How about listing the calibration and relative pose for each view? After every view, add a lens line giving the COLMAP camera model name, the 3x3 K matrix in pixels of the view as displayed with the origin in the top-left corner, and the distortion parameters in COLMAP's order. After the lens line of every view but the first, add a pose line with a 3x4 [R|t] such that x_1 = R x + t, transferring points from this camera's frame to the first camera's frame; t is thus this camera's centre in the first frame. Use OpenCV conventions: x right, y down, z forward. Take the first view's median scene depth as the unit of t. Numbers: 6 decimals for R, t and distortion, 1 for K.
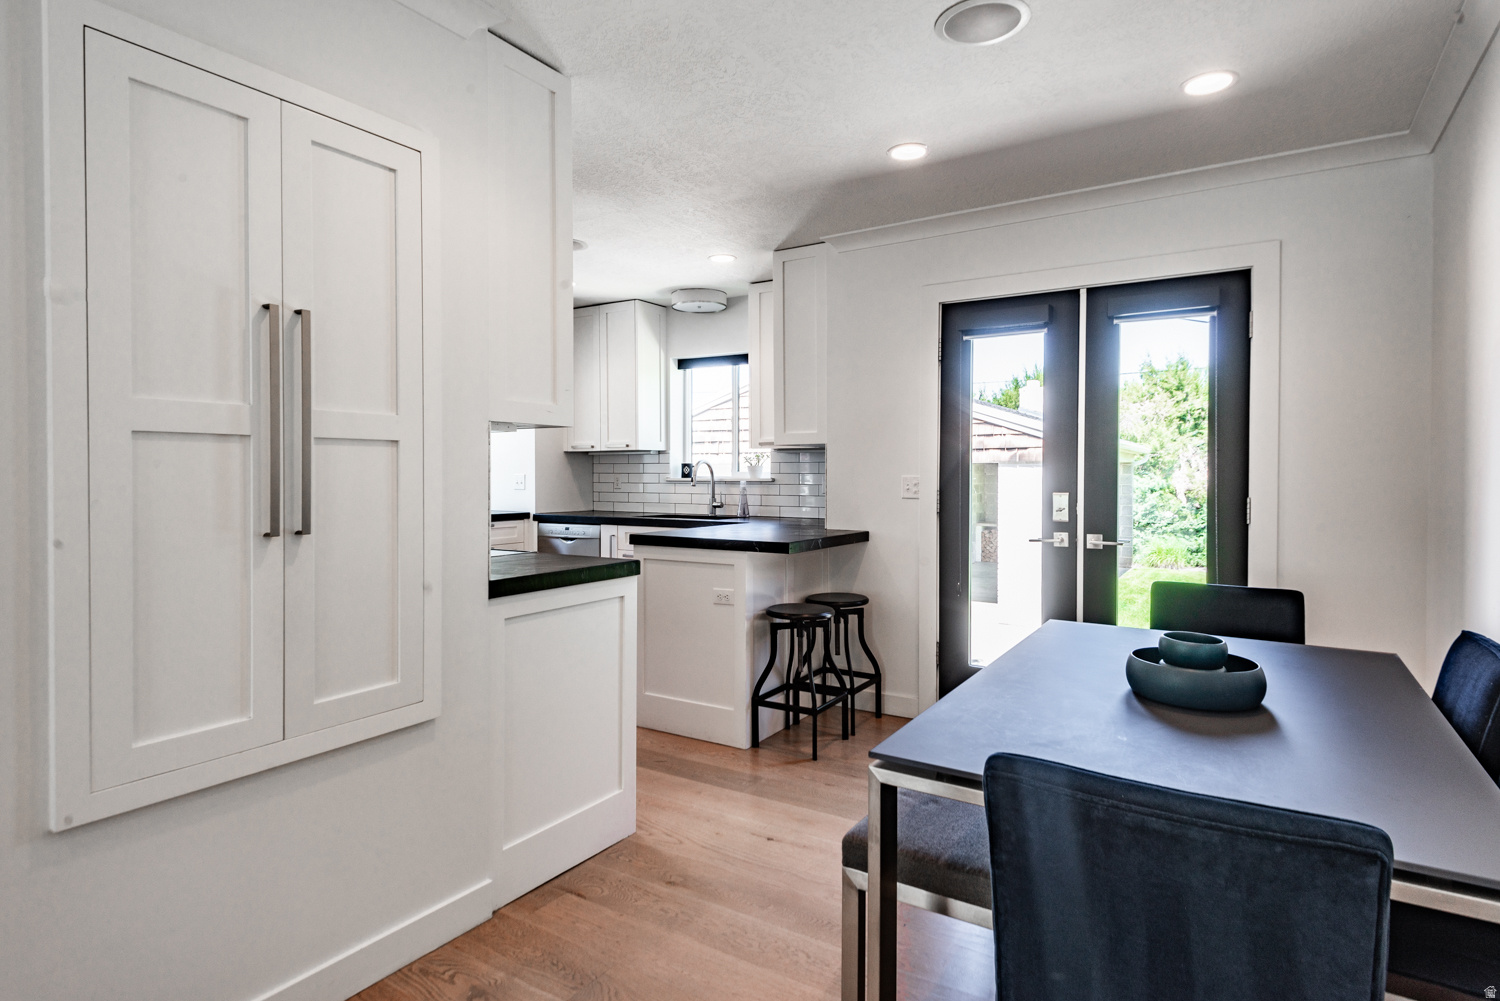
lens RADIAL K [[784.8, 0, 754.6], [0, 784.8, 480.5], [0, 0, 1]] dist [0.010511, -0.004104]
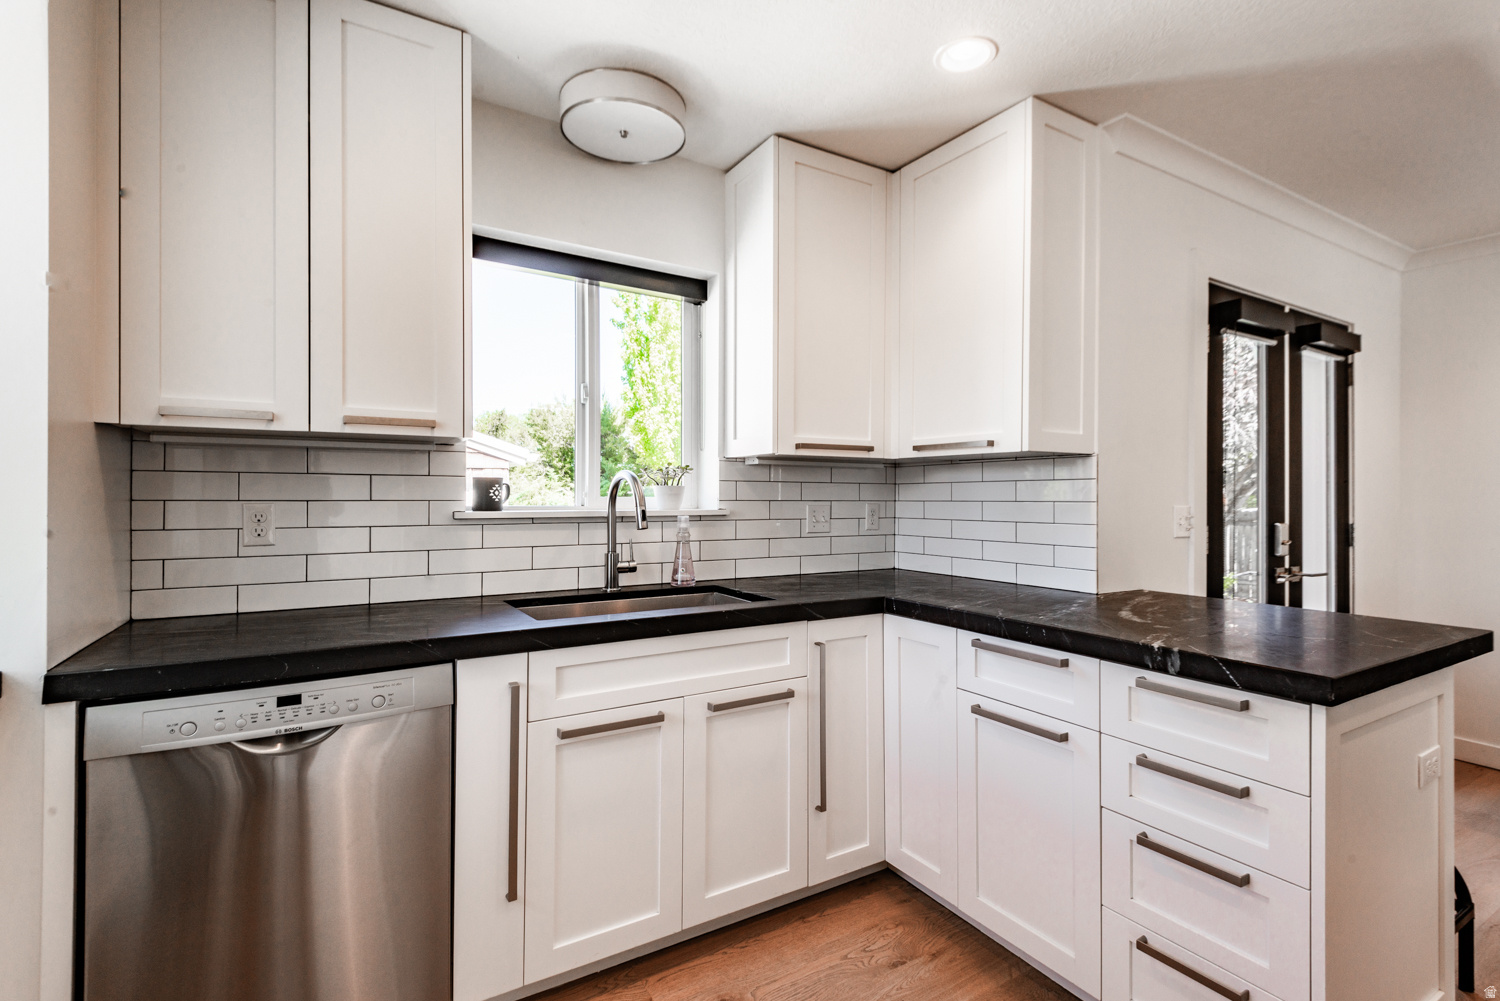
lens RADIAL K [[680.8, 0, 749.7], [0, 680.8, 497.3], [0, 0, 1]] dist [0.004466, -0.008452]
pose [[0.446551, 0.000409, 0.894758, -0.382248], [0.007040, 0.999967, -0.003970, -0.008832], [-0.894730, 0.008072, 0.446534, 0.746186]]
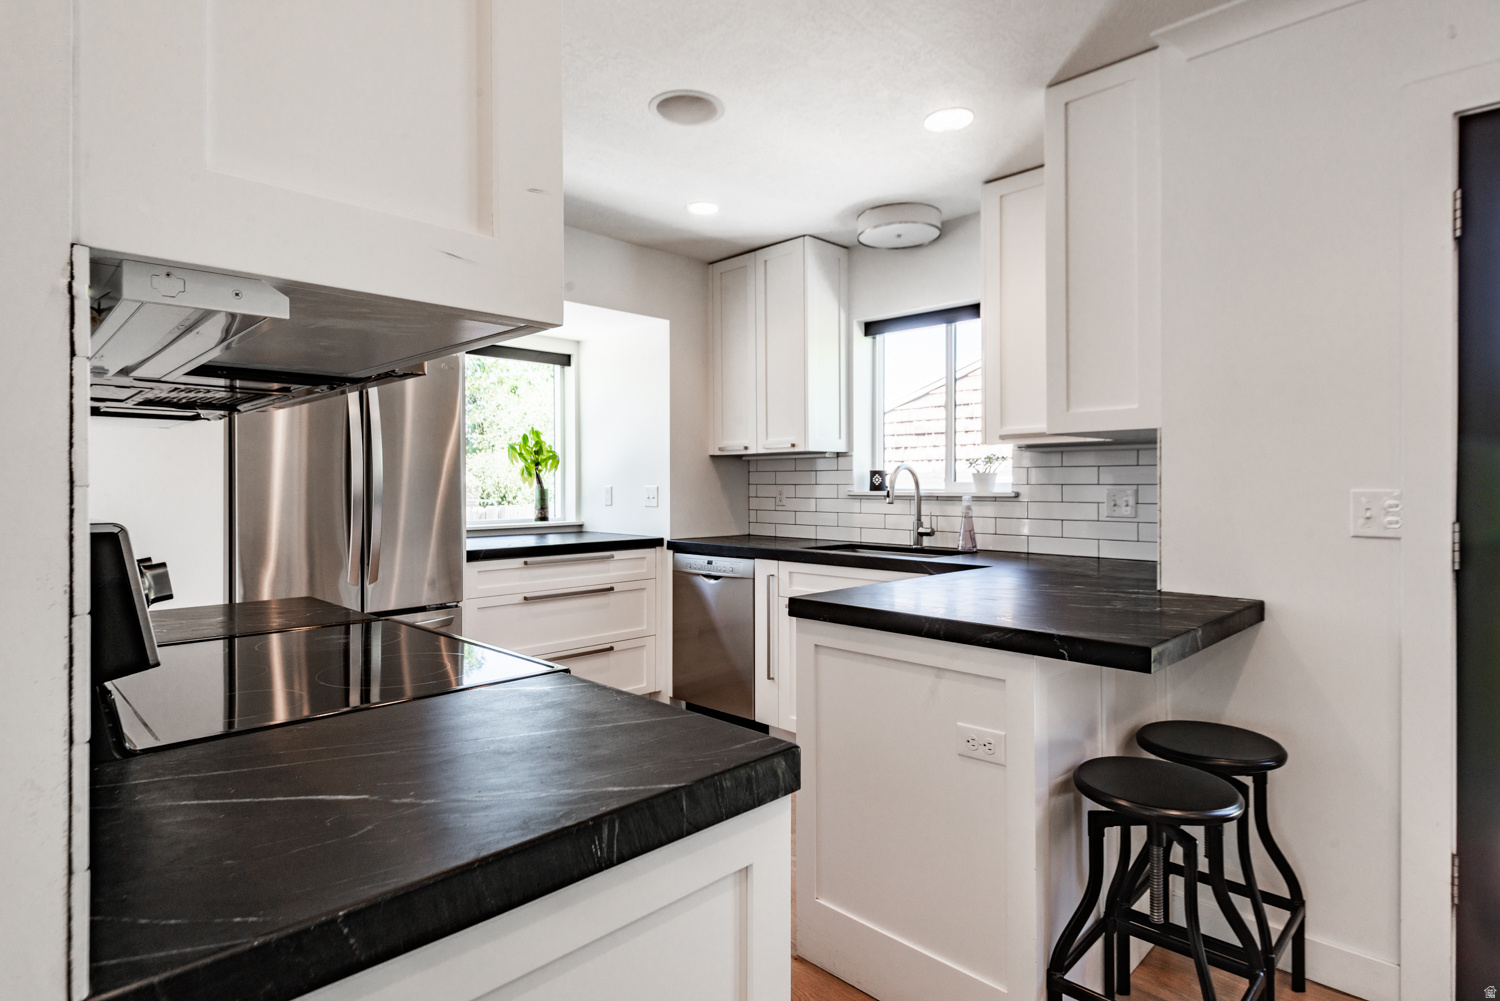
lens RADIAL K [[784.8, 0, 762.7], [0, 784.8, 486.7], [0, 0, 1]] dist [0.010511, -0.004104]
pose [[0.977926, -0.001272, -0.208949, -0.043131], [0.000116, 0.999985, -0.005545, -0.003412], [0.208952, 0.005399, 0.977911, 0.315385]]
